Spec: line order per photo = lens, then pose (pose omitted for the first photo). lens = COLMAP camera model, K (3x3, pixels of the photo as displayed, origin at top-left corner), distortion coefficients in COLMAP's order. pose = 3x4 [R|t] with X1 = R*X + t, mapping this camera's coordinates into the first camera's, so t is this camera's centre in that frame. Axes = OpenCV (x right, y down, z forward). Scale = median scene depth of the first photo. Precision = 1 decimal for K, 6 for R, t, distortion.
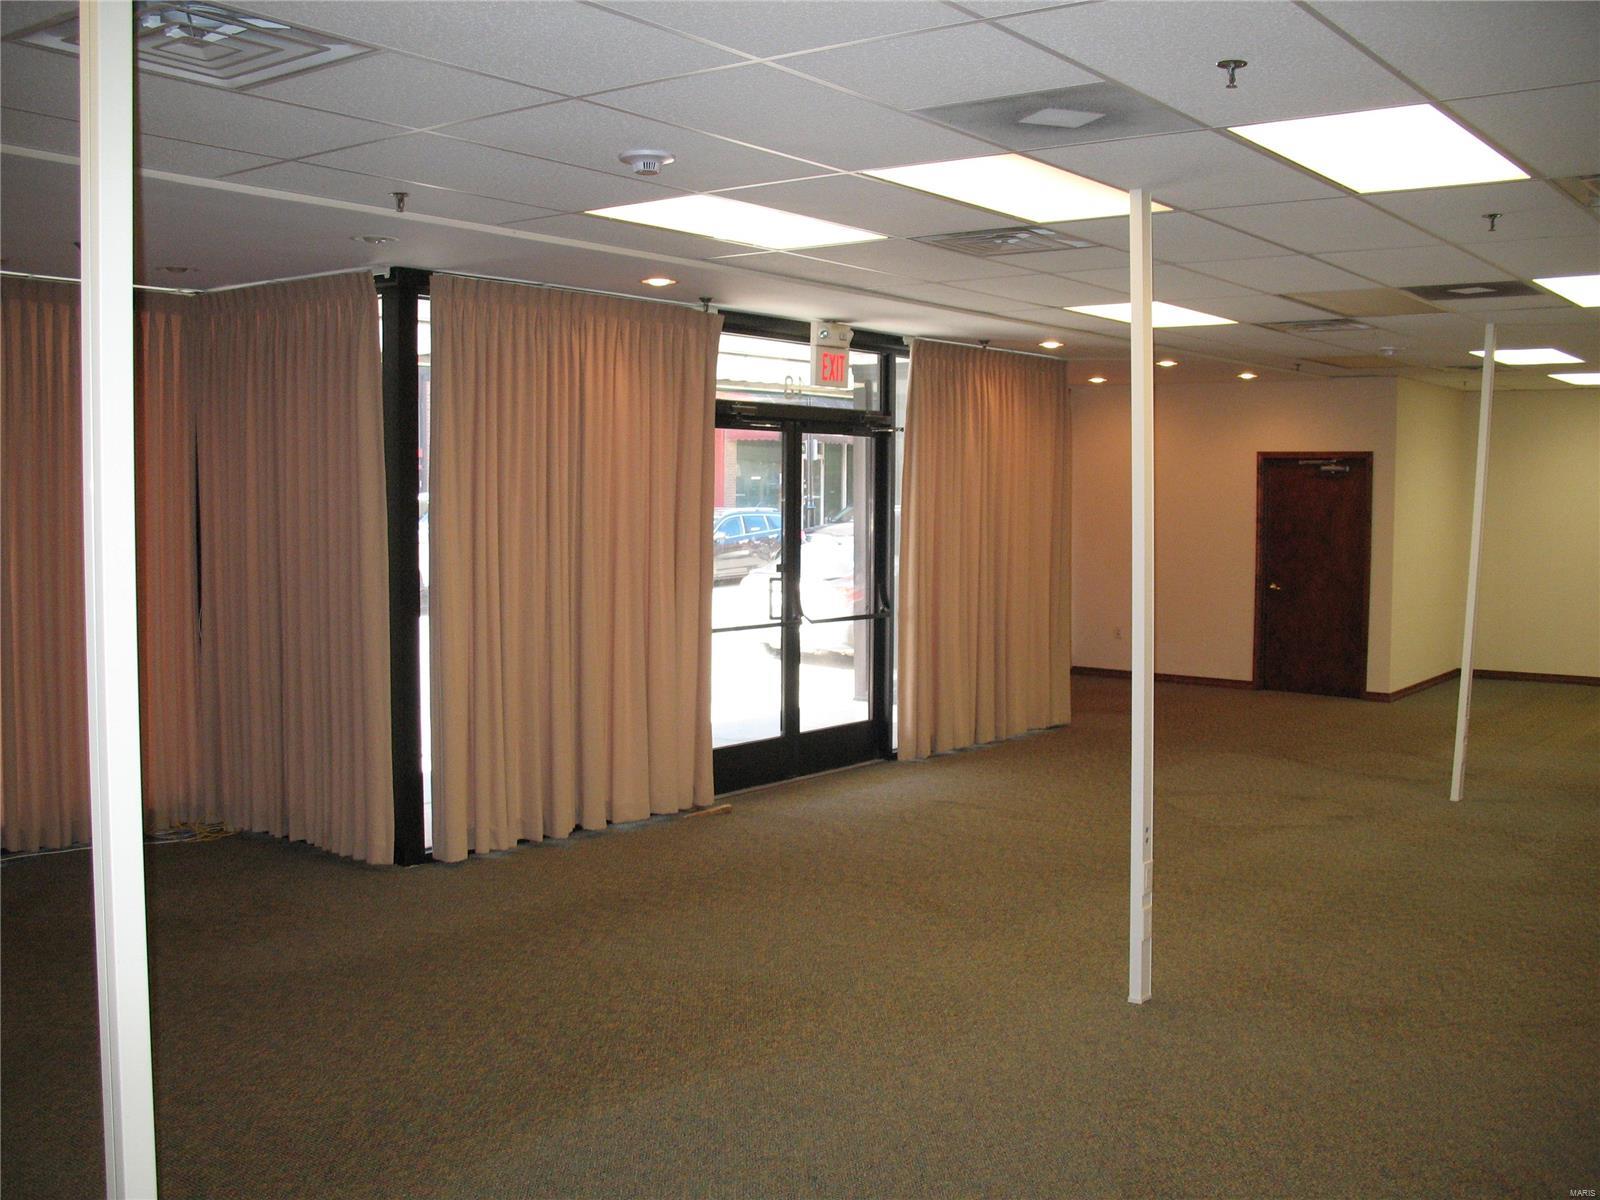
lens RADIAL K [[1641.7, 0, 791.5], [0, 1641.7, 605.5], [0, 0, 1]] dist [-0.184722, 0.232380]
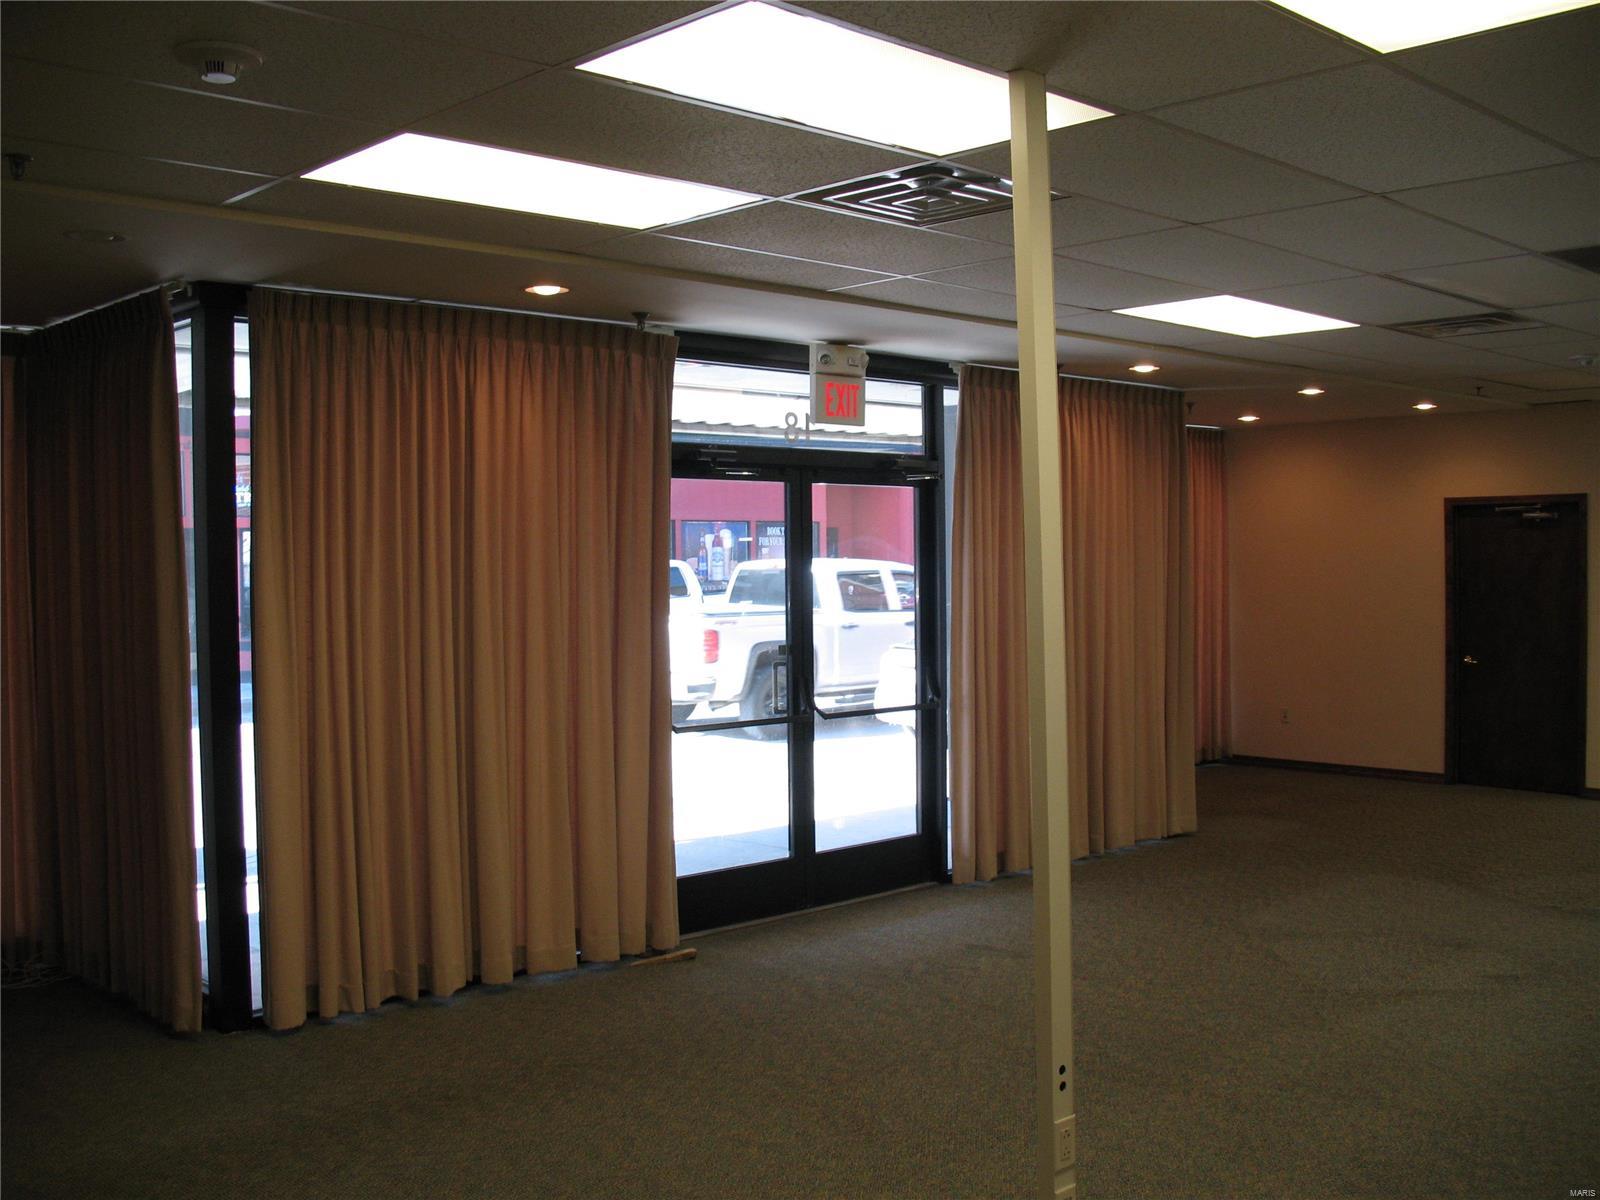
lens RADIAL K [[1641.7, 0, 791.5], [0, 1641.7, 605.5], [0, 0, 1]] dist [-0.184722, 0.232380]
pose [[0.987908, -0.013985, -0.154406, 0.124432], [0.007439, 0.999052, -0.042893, -0.010046], [0.154860, 0.041226, 0.987076, 0.203391]]
